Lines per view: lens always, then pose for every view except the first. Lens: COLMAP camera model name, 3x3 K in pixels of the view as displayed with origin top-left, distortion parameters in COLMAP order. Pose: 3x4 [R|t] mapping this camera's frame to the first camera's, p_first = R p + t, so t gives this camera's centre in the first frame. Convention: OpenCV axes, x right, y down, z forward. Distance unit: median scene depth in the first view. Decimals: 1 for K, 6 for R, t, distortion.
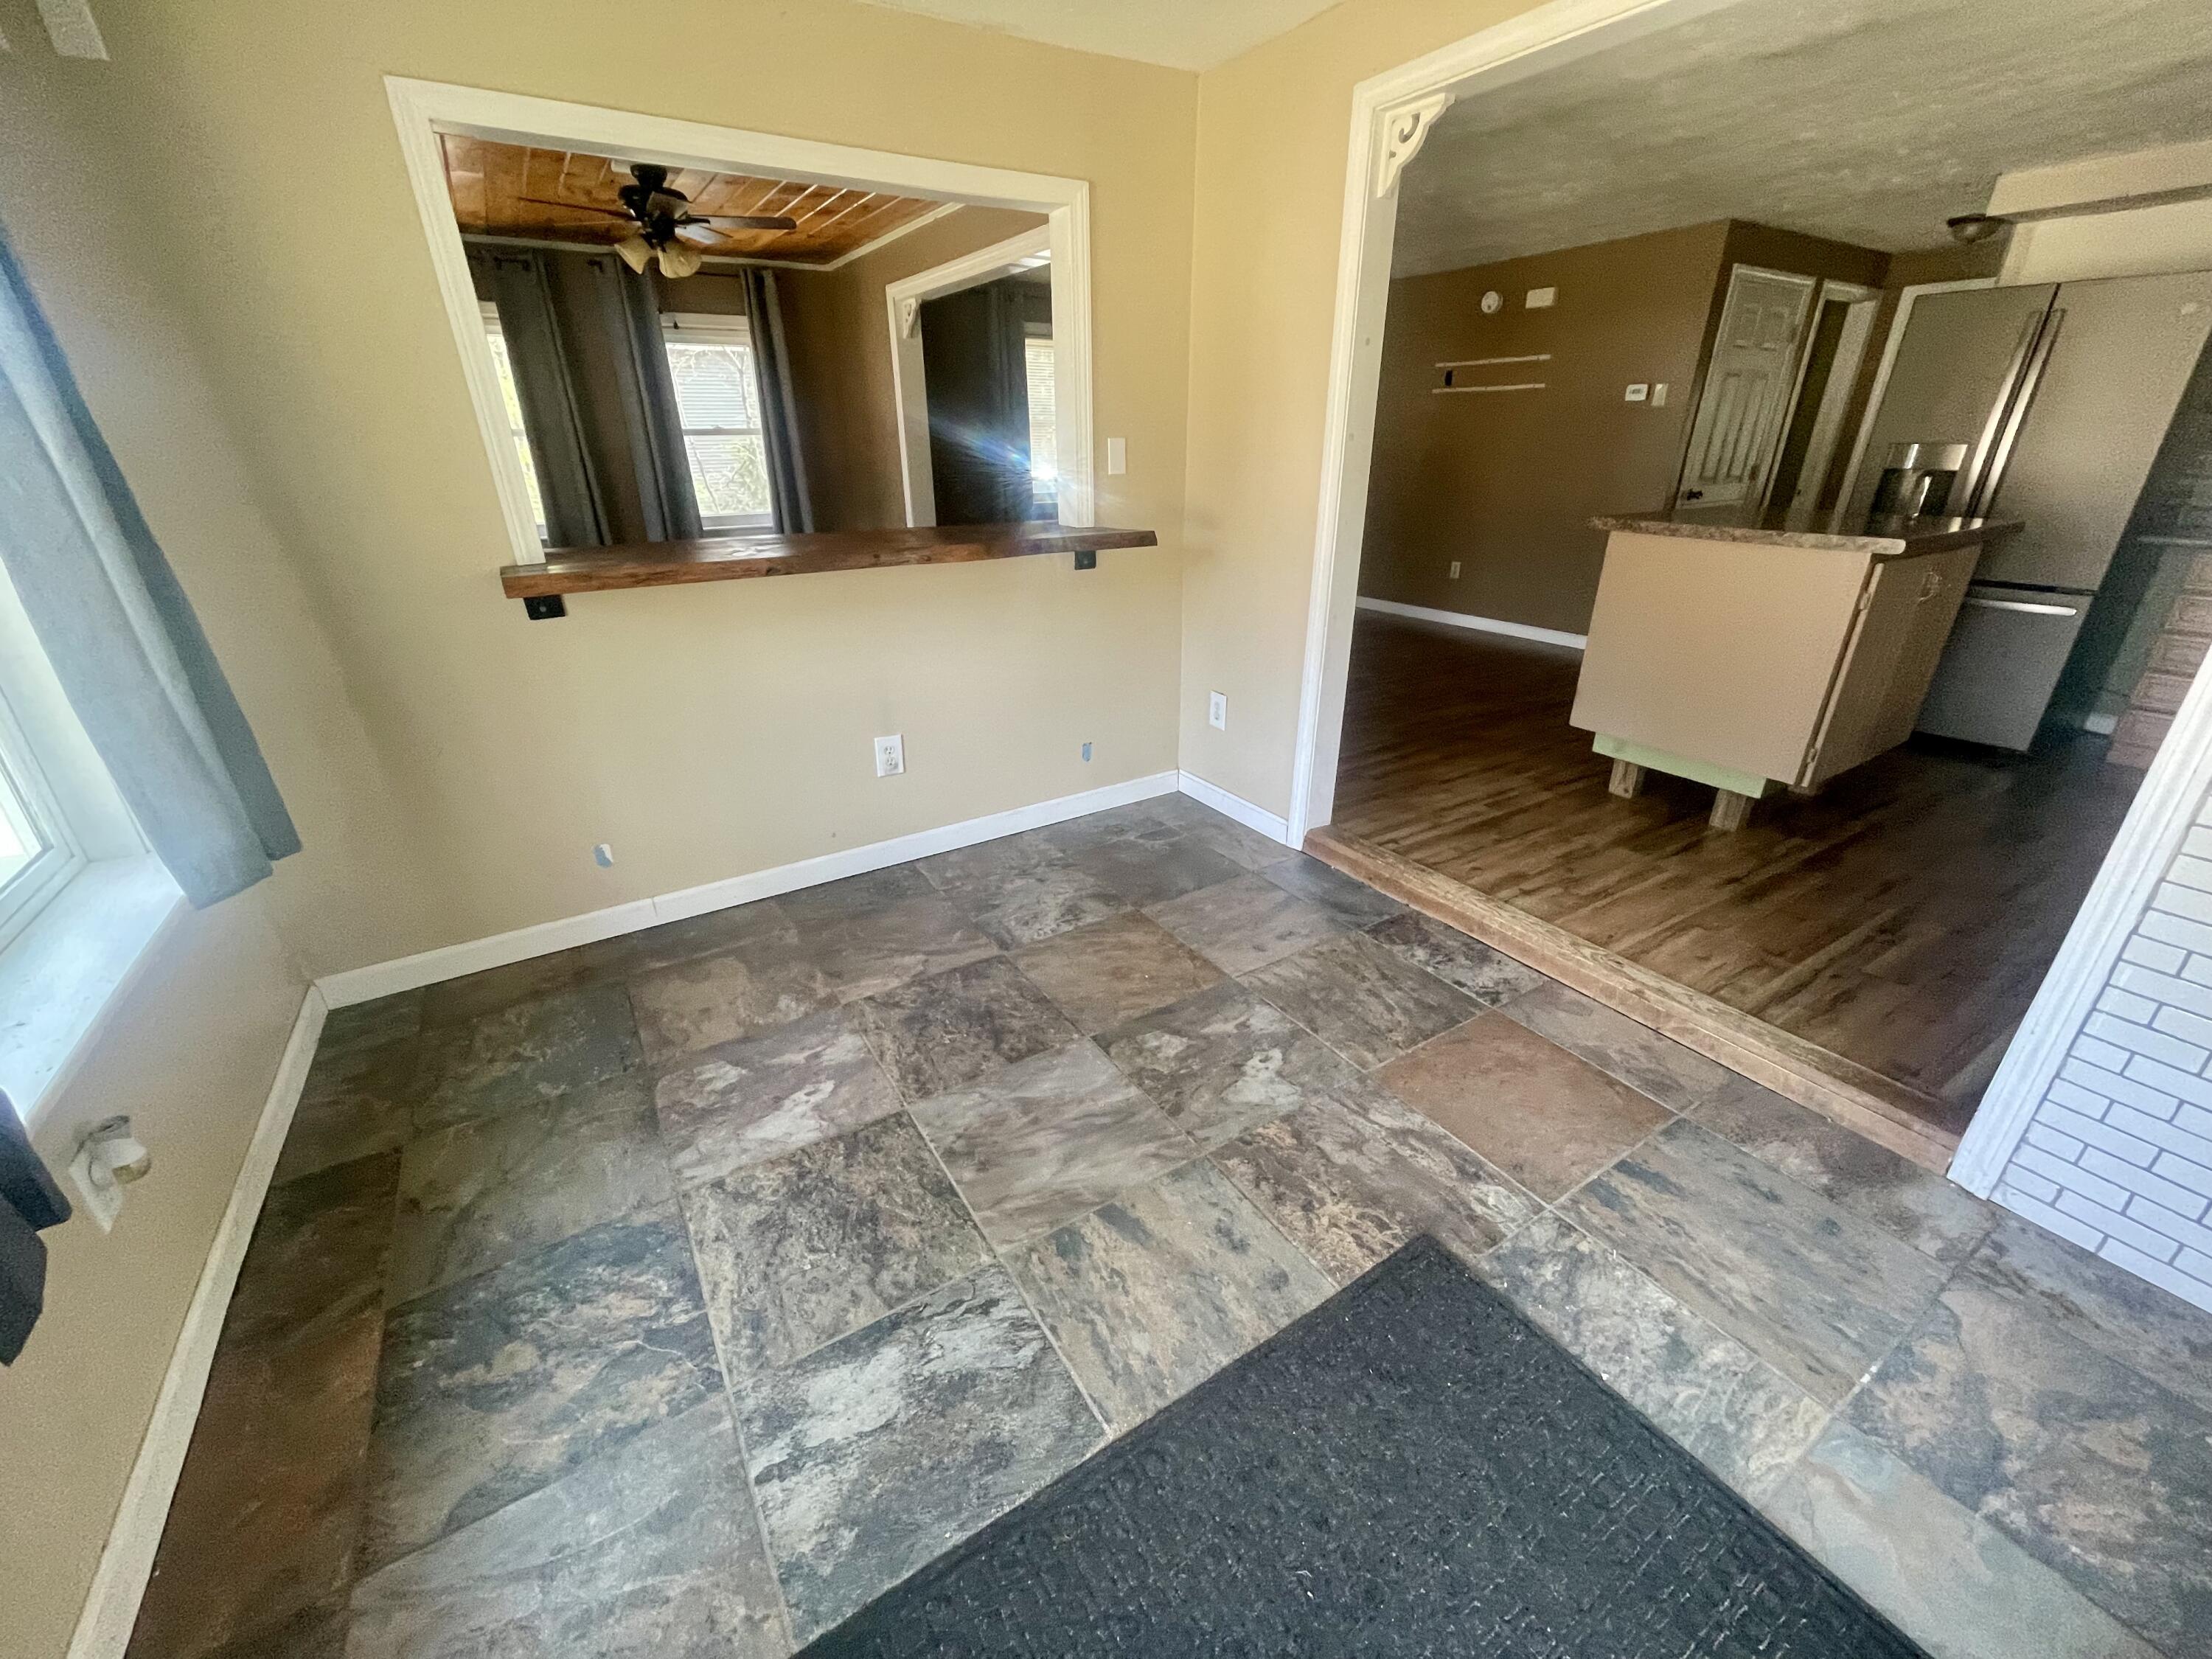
lens RADIAL K [[893.3, 0, 1105.3], [0, 893.3, 837.0], [0, 0, 1]] dist [0.000707, 0.001074]
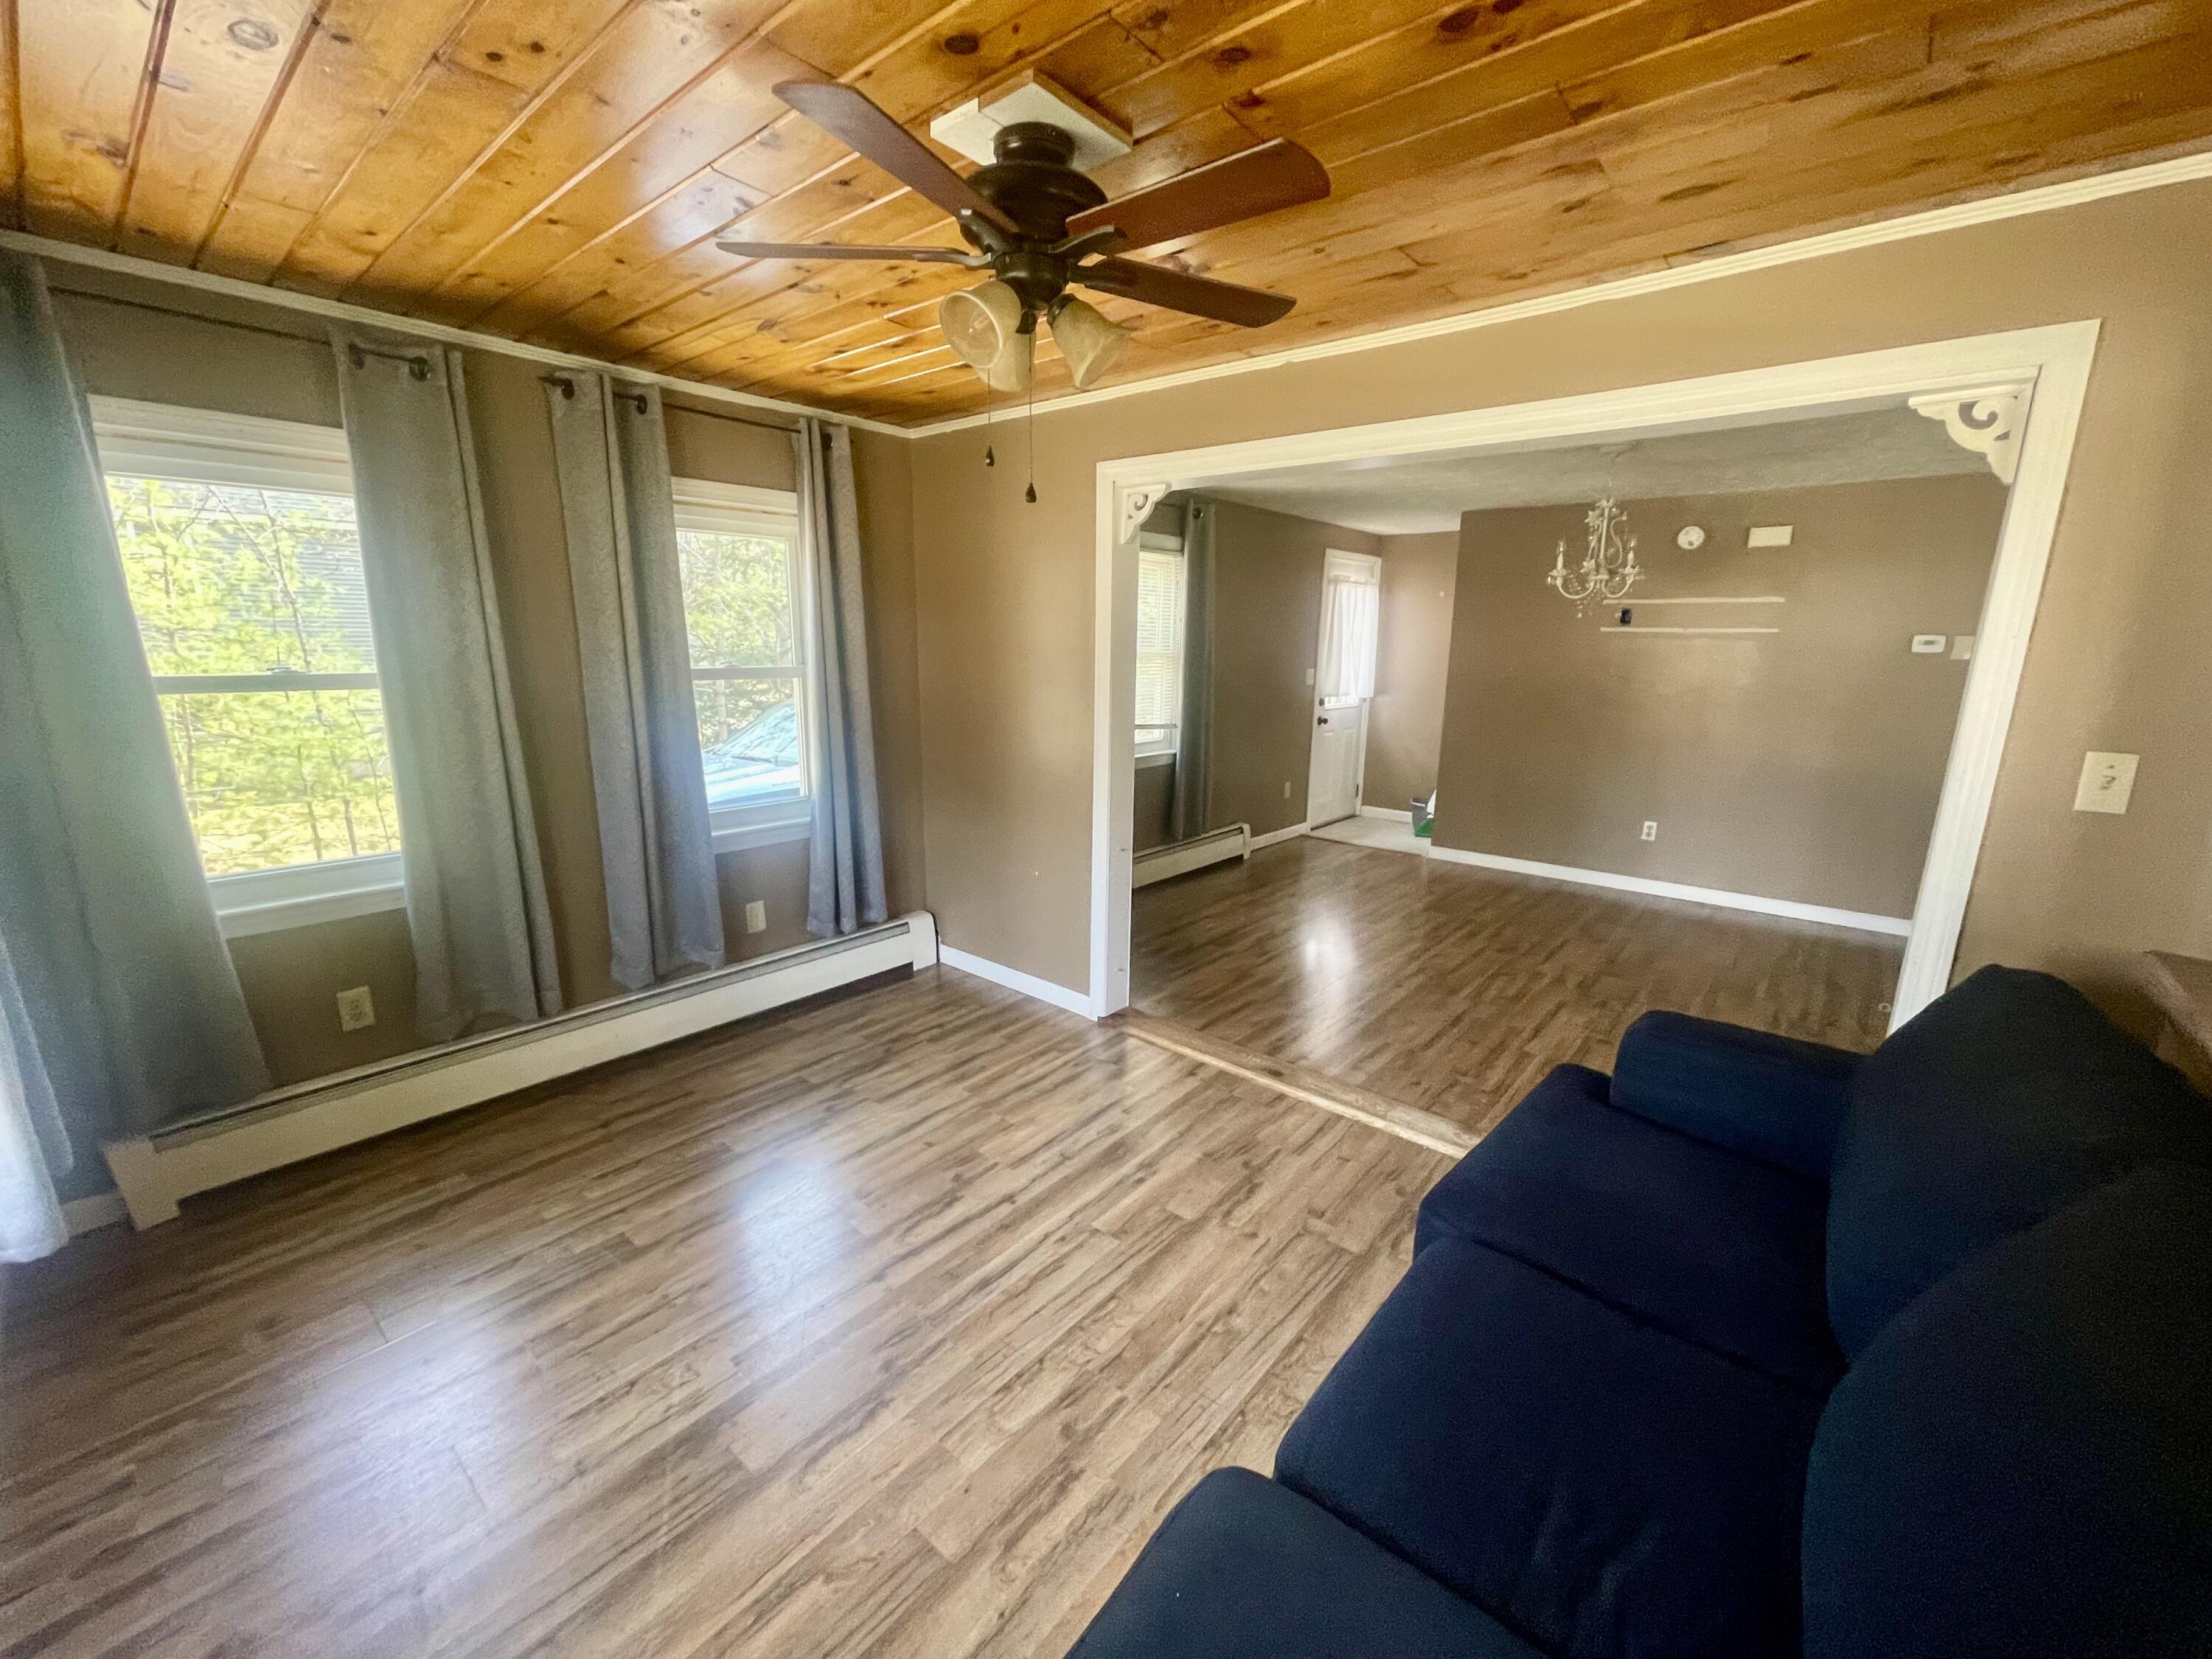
lens RADIAL K [[893.3, 0, 1105.3], [0, 893.3, 837.0], [0, 0, 1]] dist [0.000707, 0.001074]
pose [[0.951034, -0.048553, 0.305249, -0.409881], [0.106718, 0.978433, -0.176862, -0.233861], [-0.290079, 0.200777, 0.935704, 0.435443]]
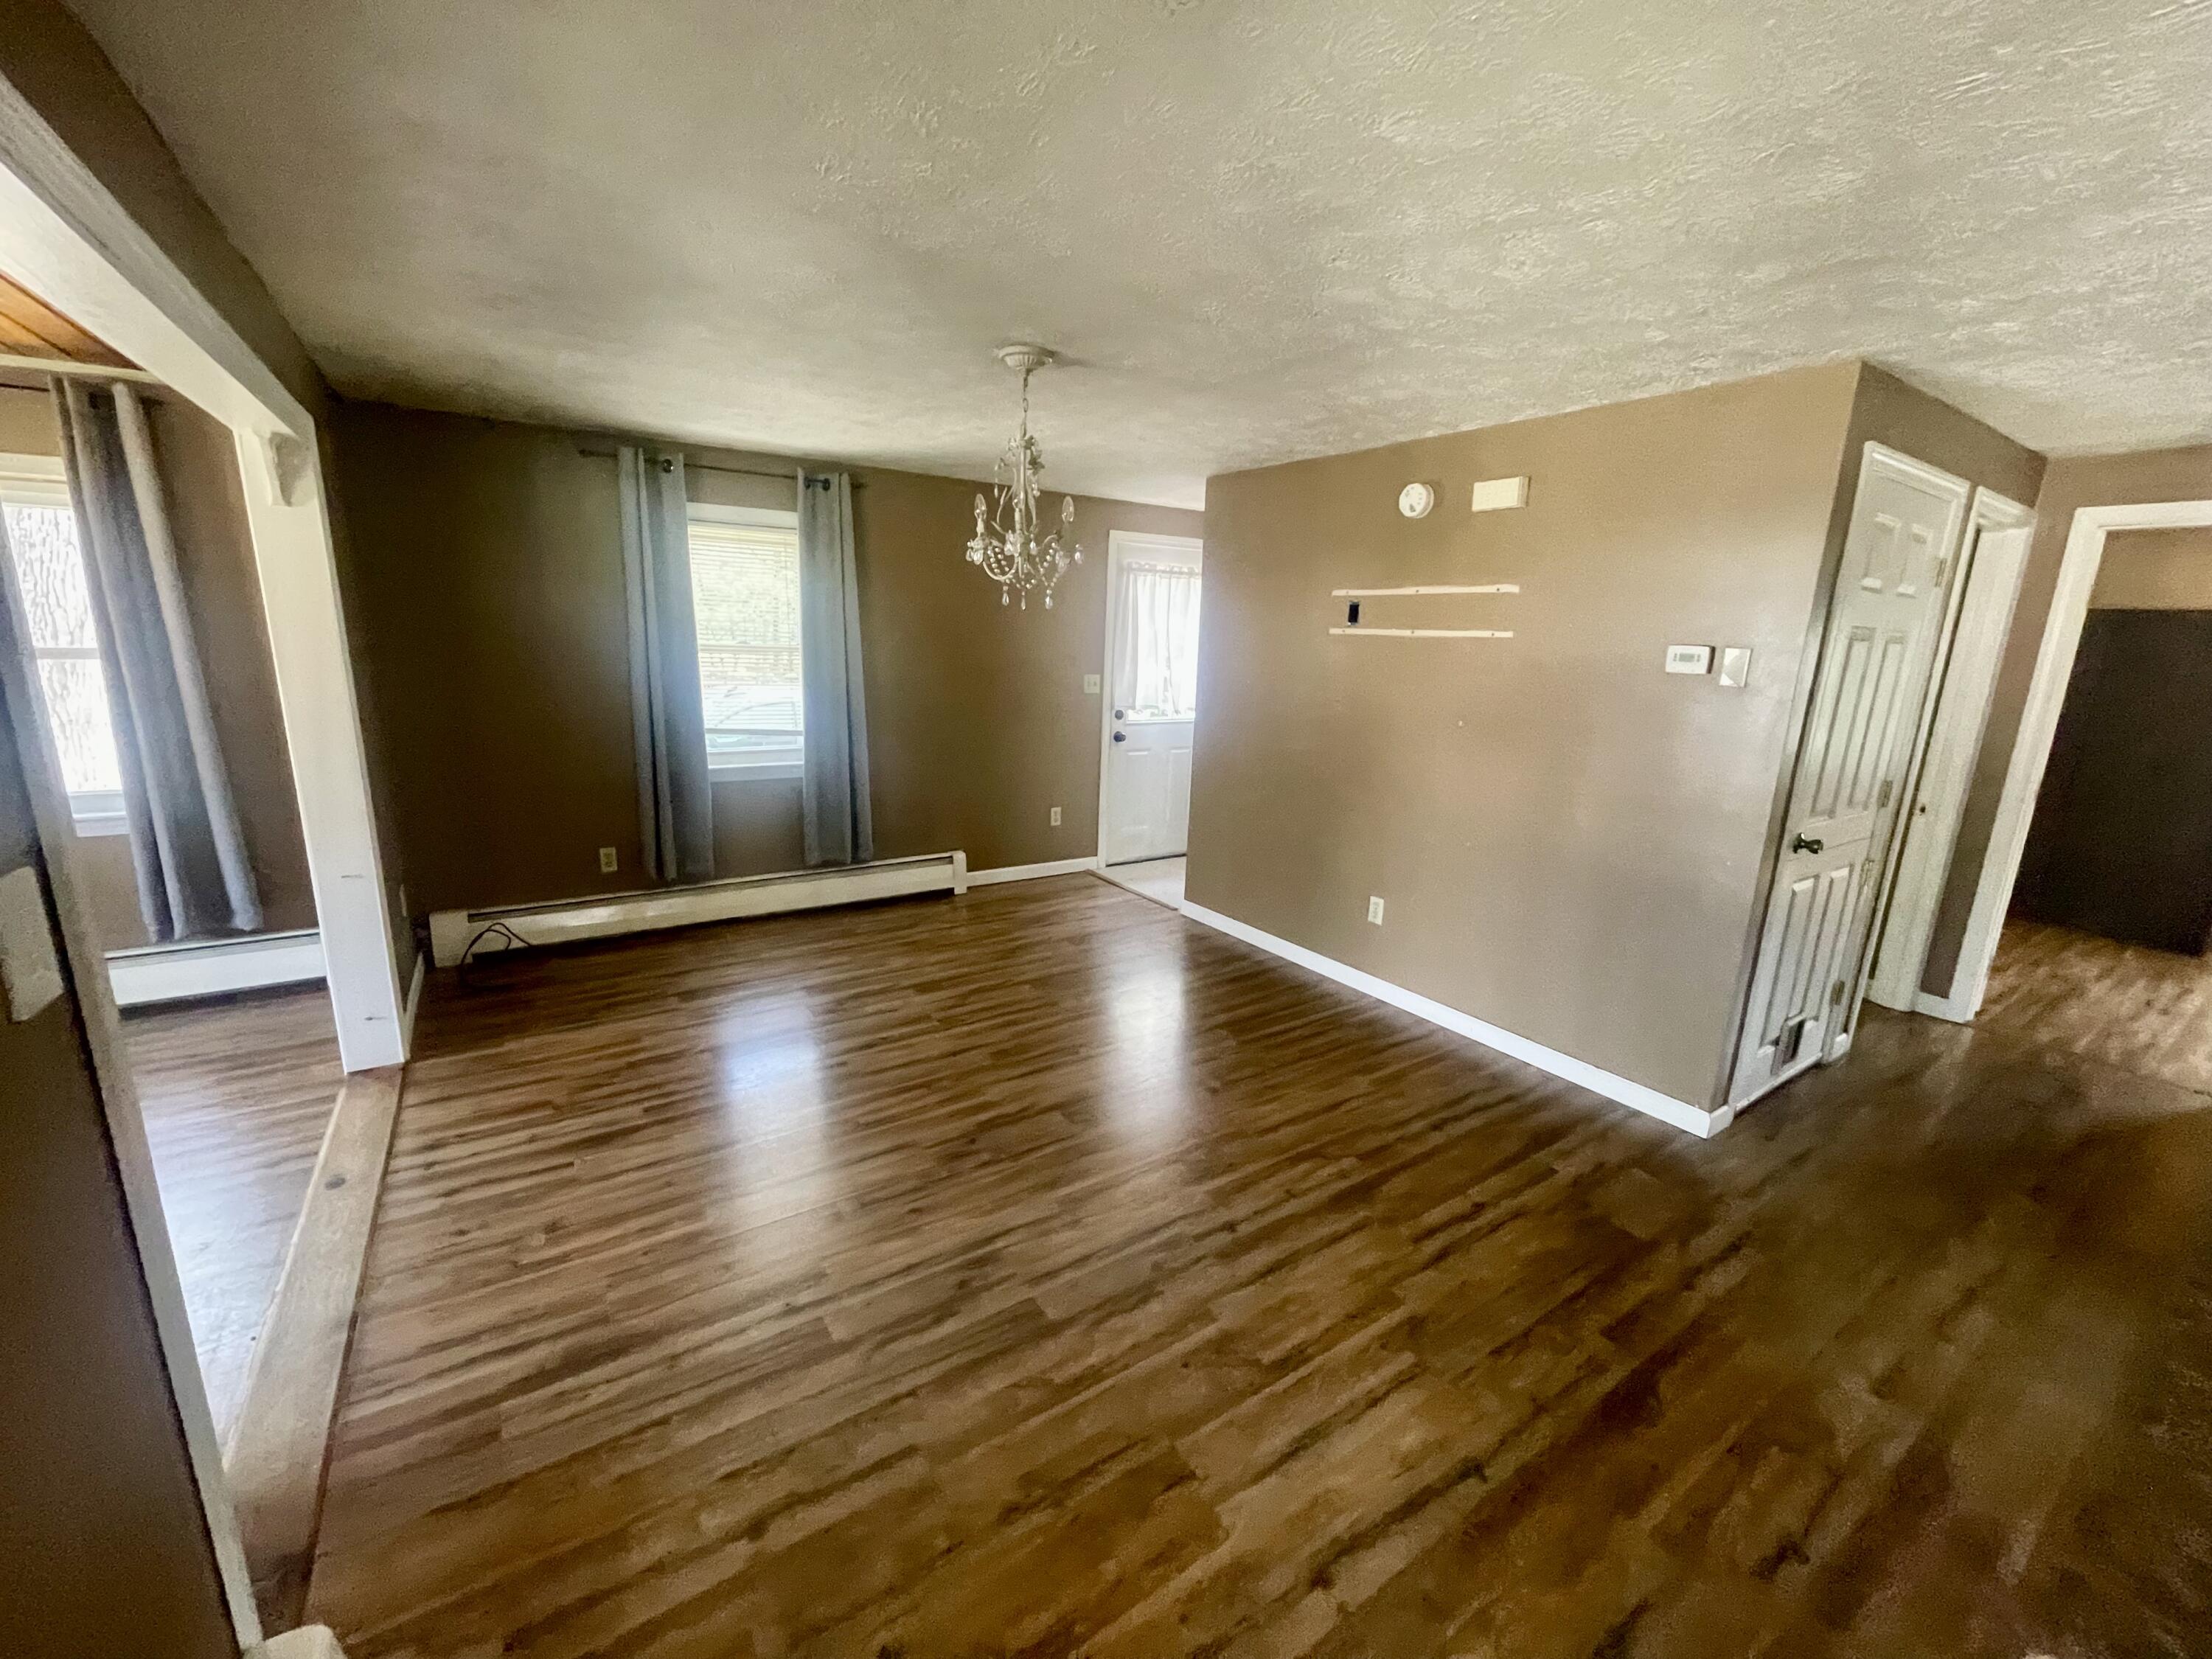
lens RADIAL K [[893.3, 0, 1104.0], [0, 893.3, 842.7], [0, 0, 1]] dist [-0.002564, -0.000204]
pose [[0.998628, 0.030440, 0.042603, 0.213828], [-0.022090, 0.982621, -0.184304, -0.268188], [-0.047473, 0.183110, 0.981946, 0.484484]]
